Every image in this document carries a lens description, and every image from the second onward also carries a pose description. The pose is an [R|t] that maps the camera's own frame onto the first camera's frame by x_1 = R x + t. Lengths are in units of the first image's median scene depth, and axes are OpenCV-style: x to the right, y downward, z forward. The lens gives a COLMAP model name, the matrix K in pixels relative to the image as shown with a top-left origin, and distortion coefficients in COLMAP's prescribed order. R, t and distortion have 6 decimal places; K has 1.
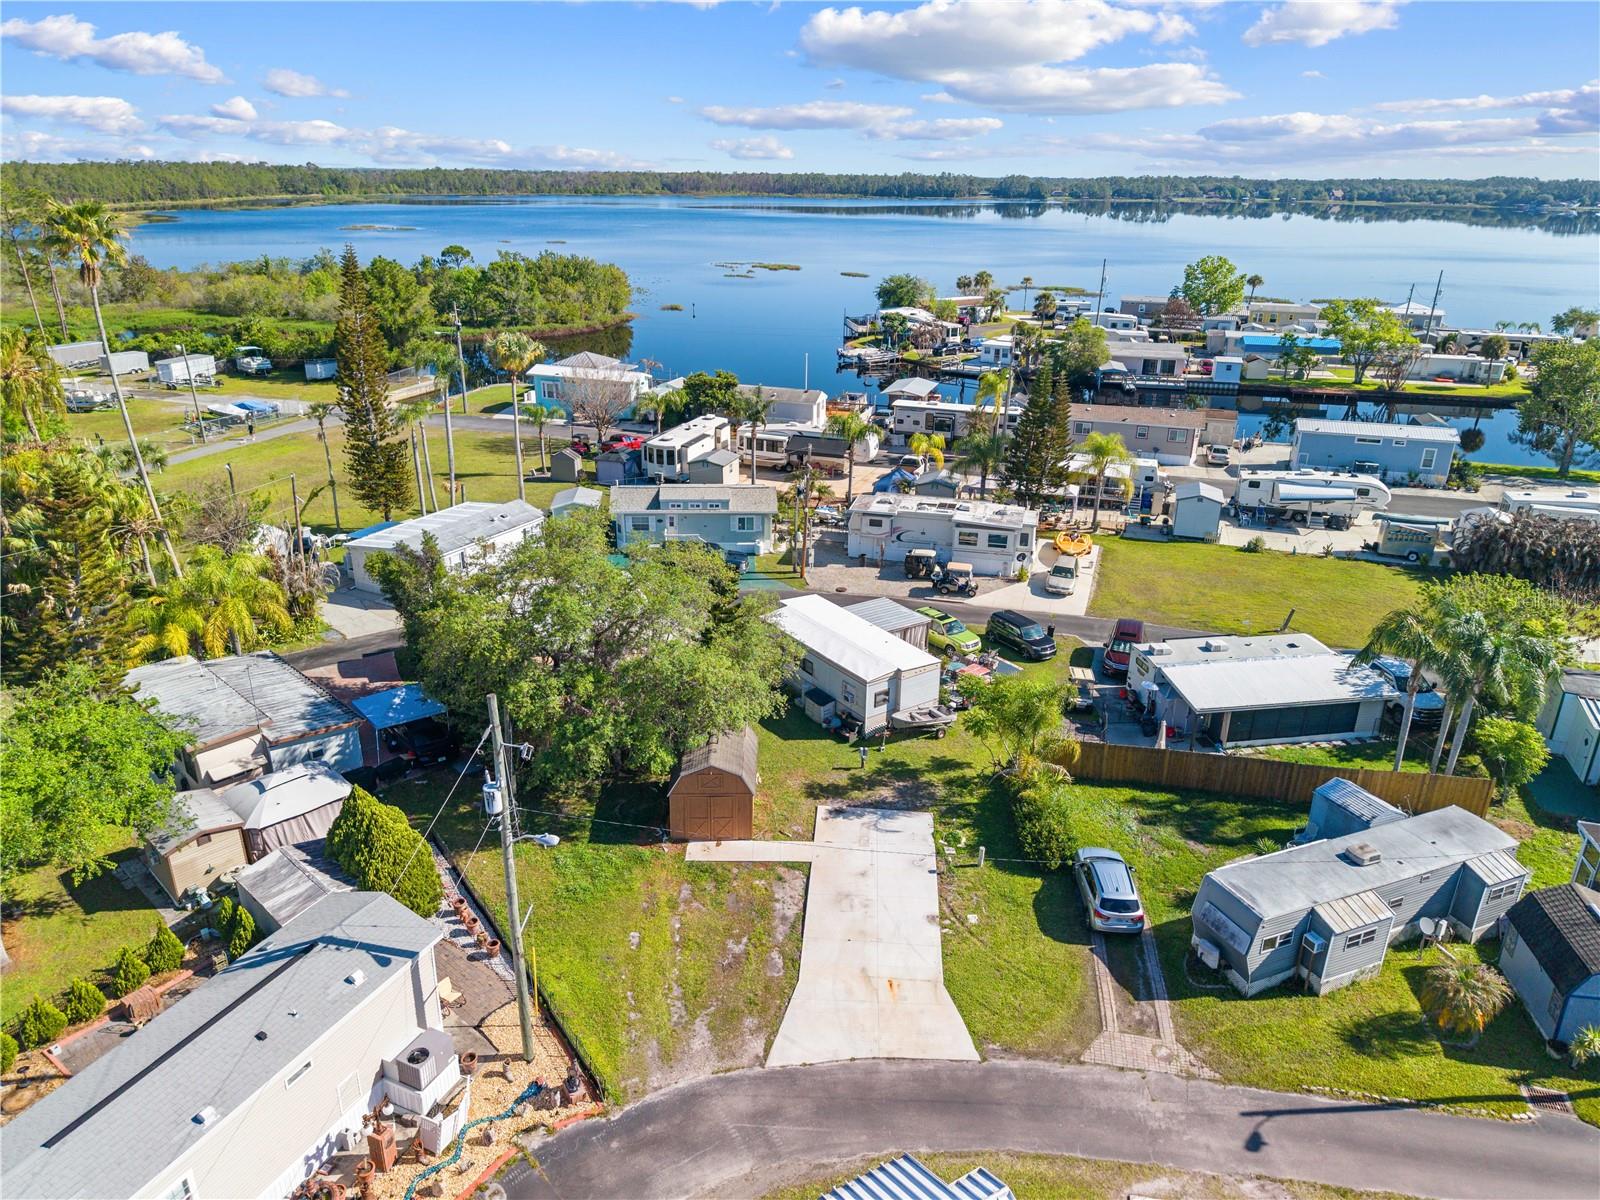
lens RADIAL K [[1068.8, 0, 798.4], [0, 1068.8, 597.6], [0, 0, 1]] dist [0.024990, -0.022809]
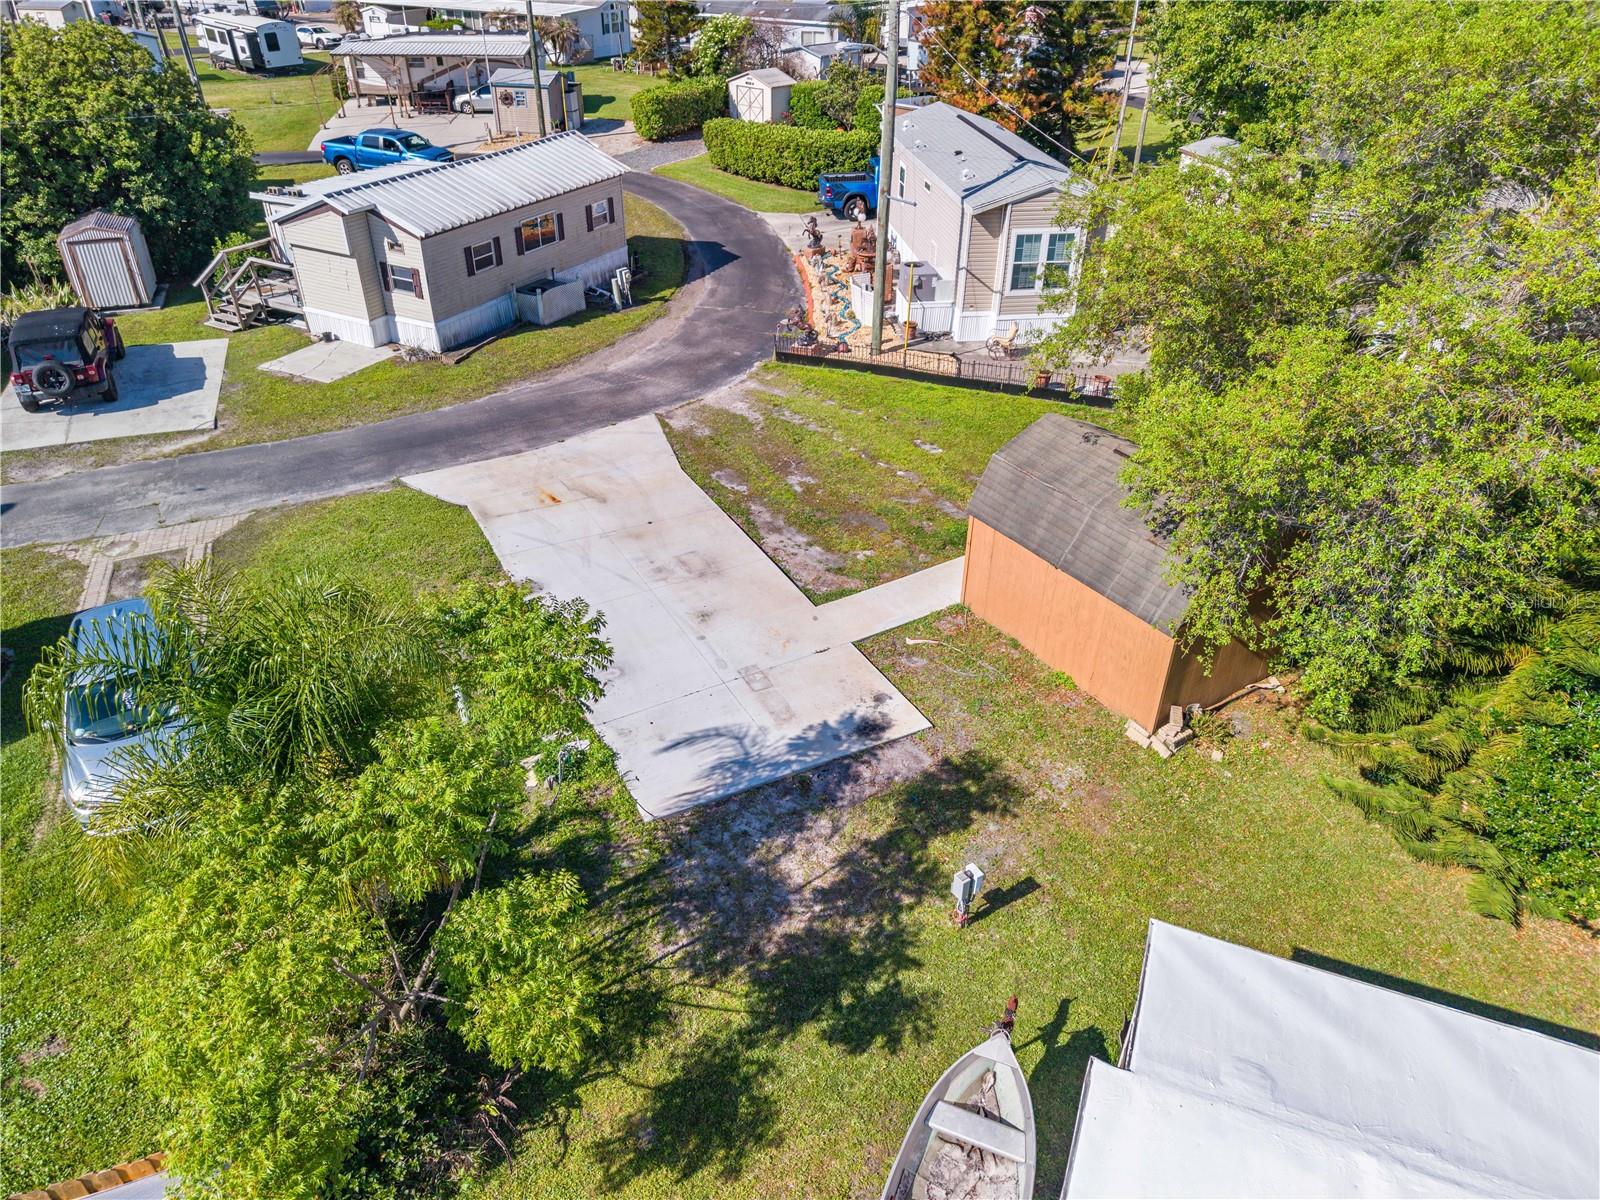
lens RADIAL K [[1068.8, 0, 798.4], [0, 1068.8, 597.6], [0, 0, 1]] dist [0.024990, -0.022809]
pose [[-0.843798, 0.274303, -0.461262, 0.235461], [-0.219070, 0.608574, 0.762657, -0.117490], [0.489911, 0.744577, -0.453422, 1.193393]]
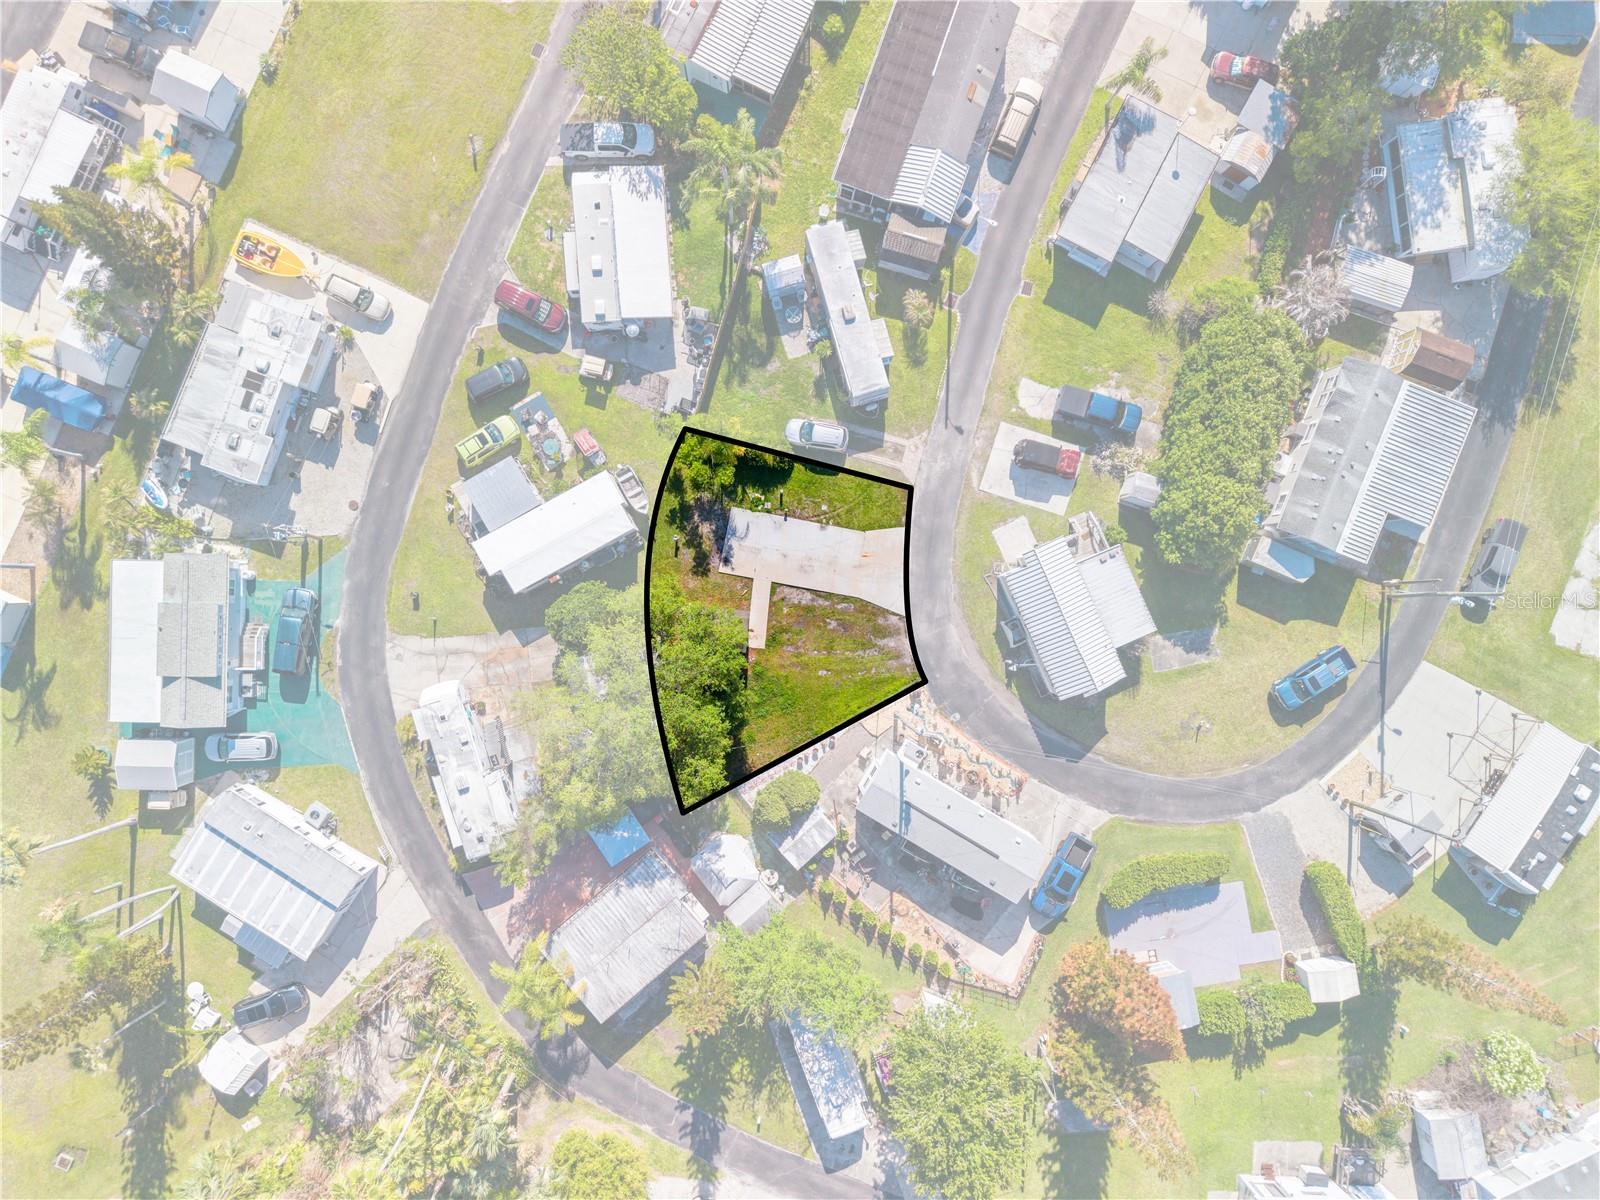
lens RADIAL K [[1050.0, 0, 800.0], [0, 1050.0, 600.0], [0, 0, 1]] dist [0.178897, -0.344892]
pose [[0.102037, -0.994745, -0.008410, 0.000805], [0.339433, 0.026868, 0.940246, -1.442999], [-0.935079, -0.098794, 0.340391, 0.319533]]
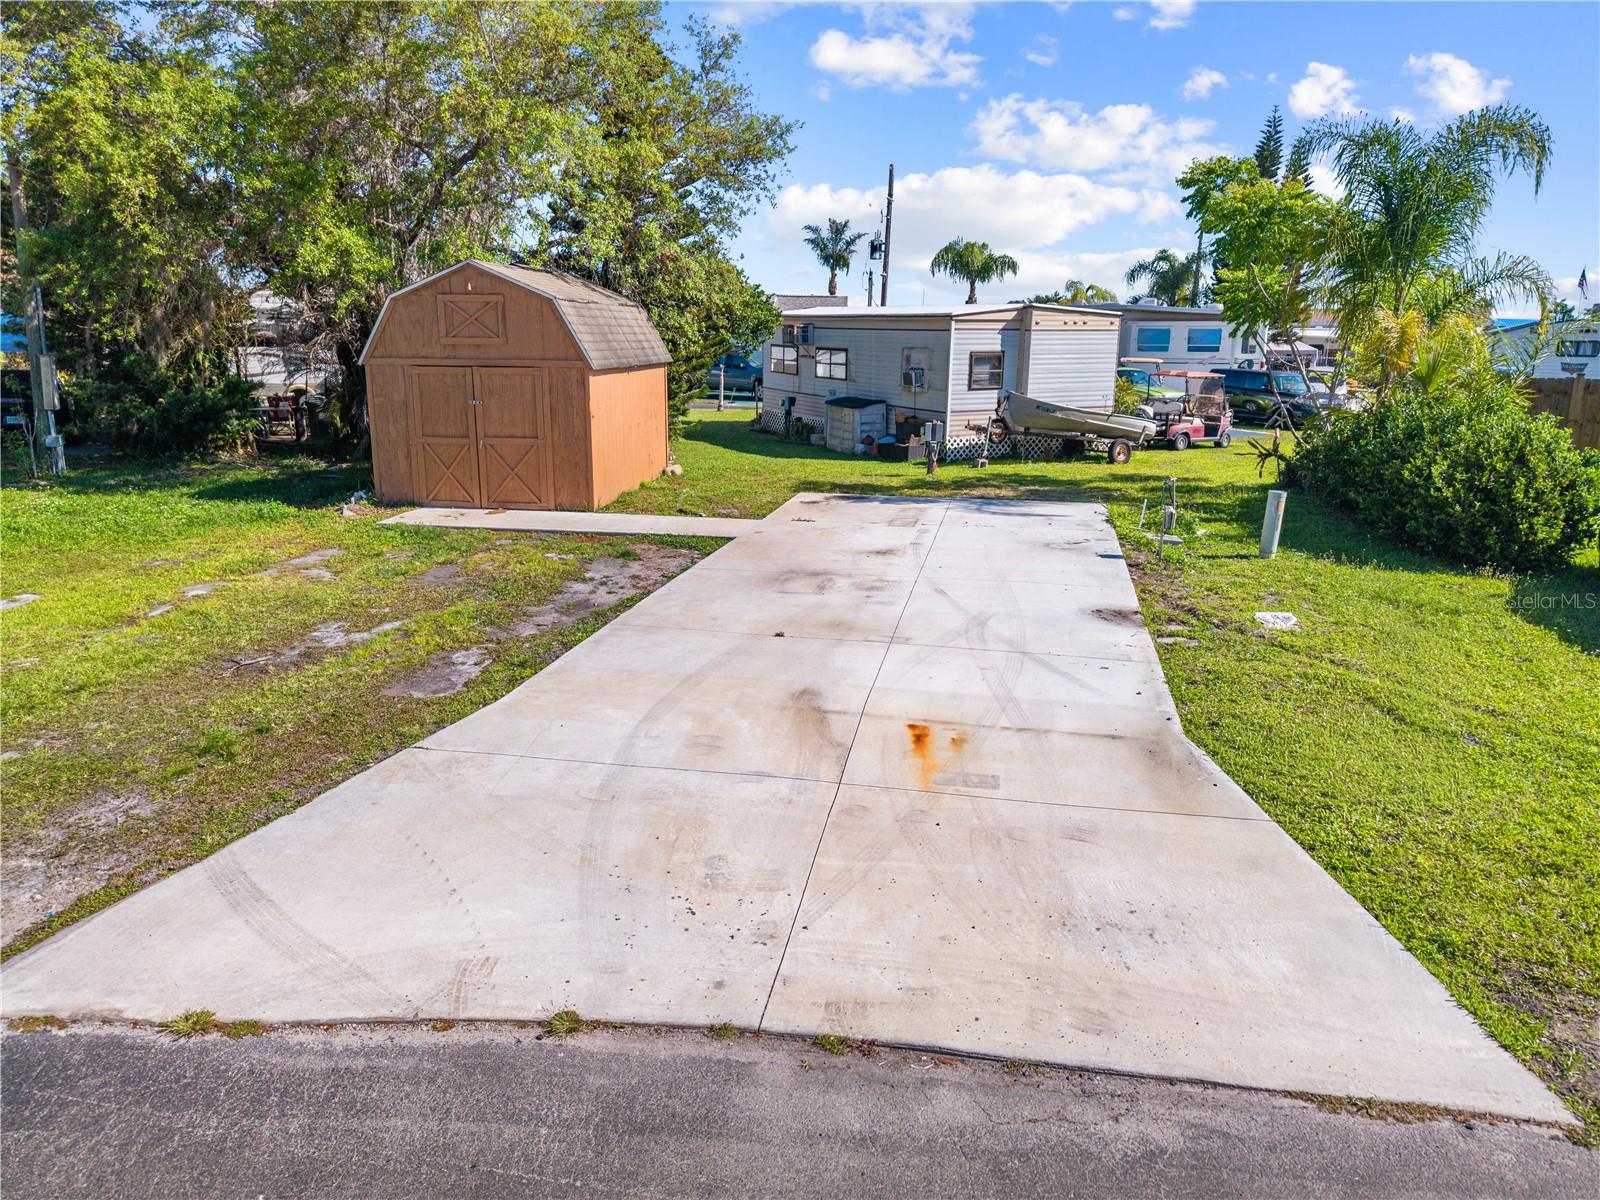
lens RADIAL K [[1073.5, 0, 796.2], [0, 1073.5, 591.2], [0, 0, 1]] dist [0.054064, -0.070106]
pose [[0.990847, 0.029255, -0.131782, 0.074844], [-0.047218, 0.989676, -0.135322, 0.304532], [0.126462, 0.140306, 0.981999, 0.666596]]
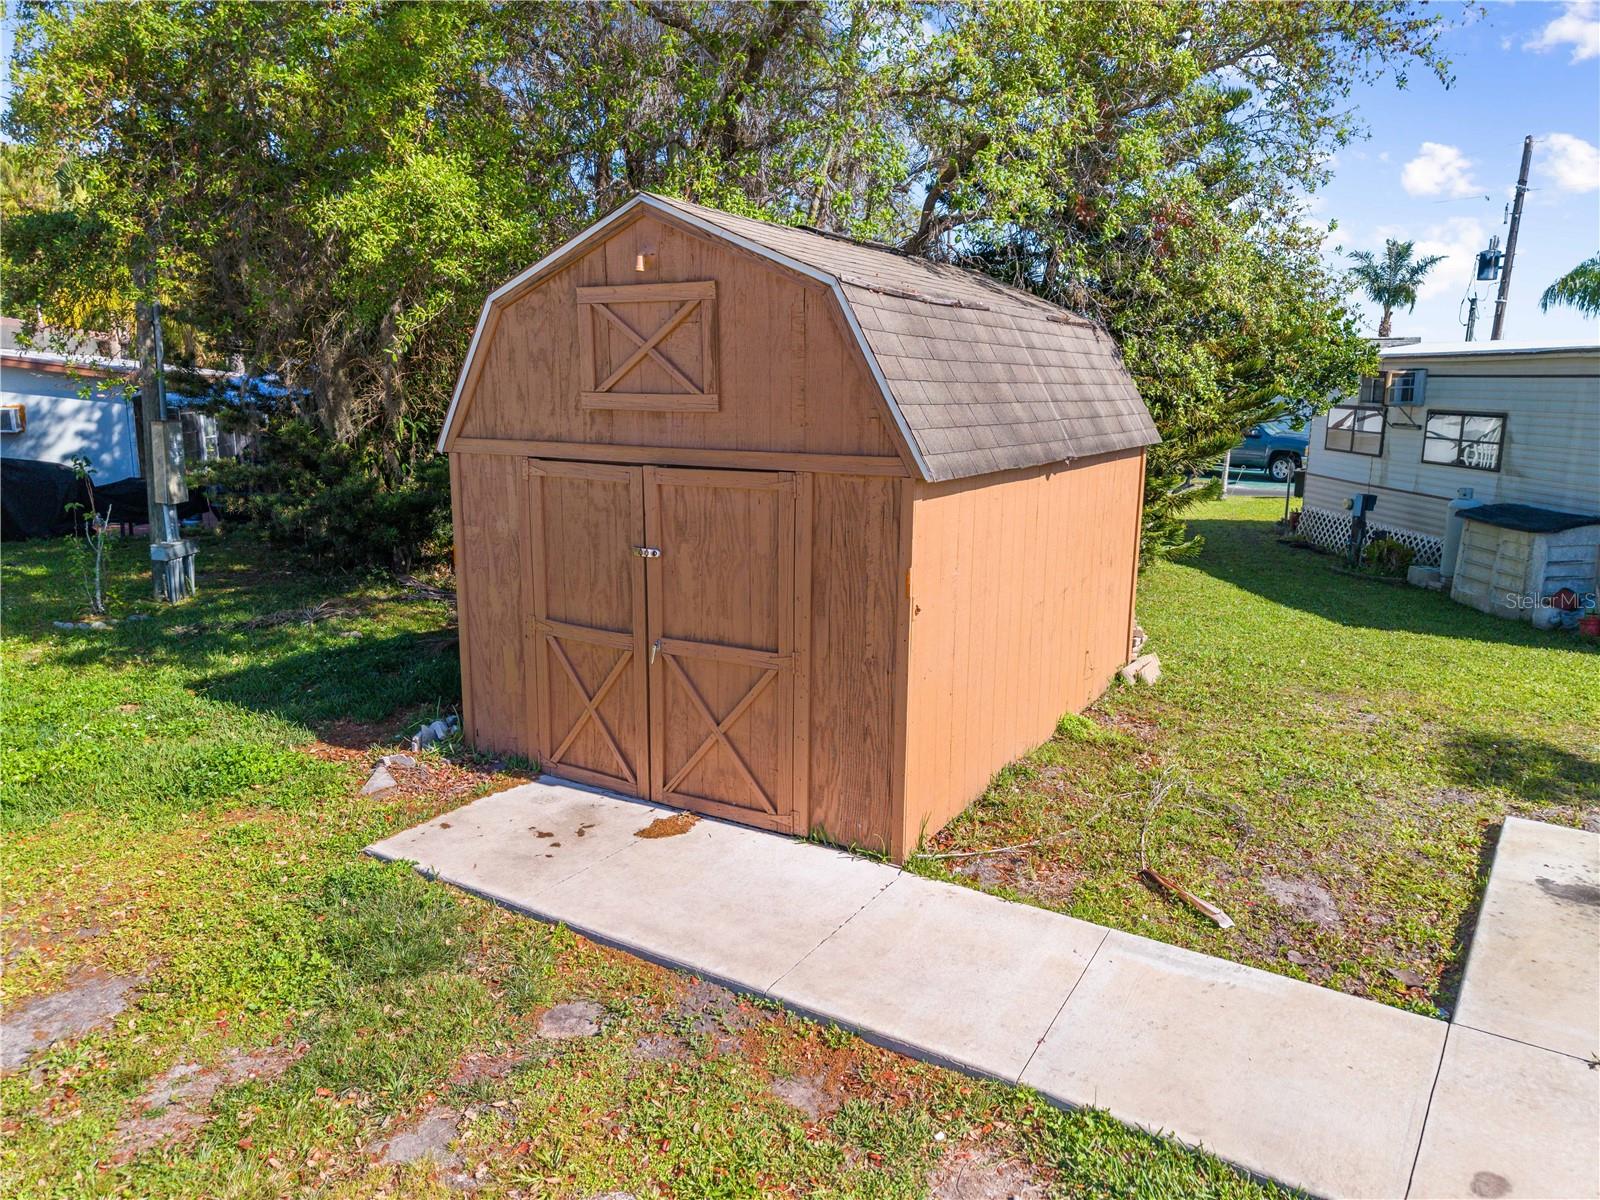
lens RADIAL K [[1059.3, 0, 797.4], [0, 1059.3, 601.6], [0, 0, 1]] dist [0.064879, -0.081466]
pose [[0.845254, 0.098967, -0.525120, 0.012116], [-0.191904, 0.973363, -0.125451, 0.218291], [0.498717, 0.206810, 0.841731, 0.891077]]
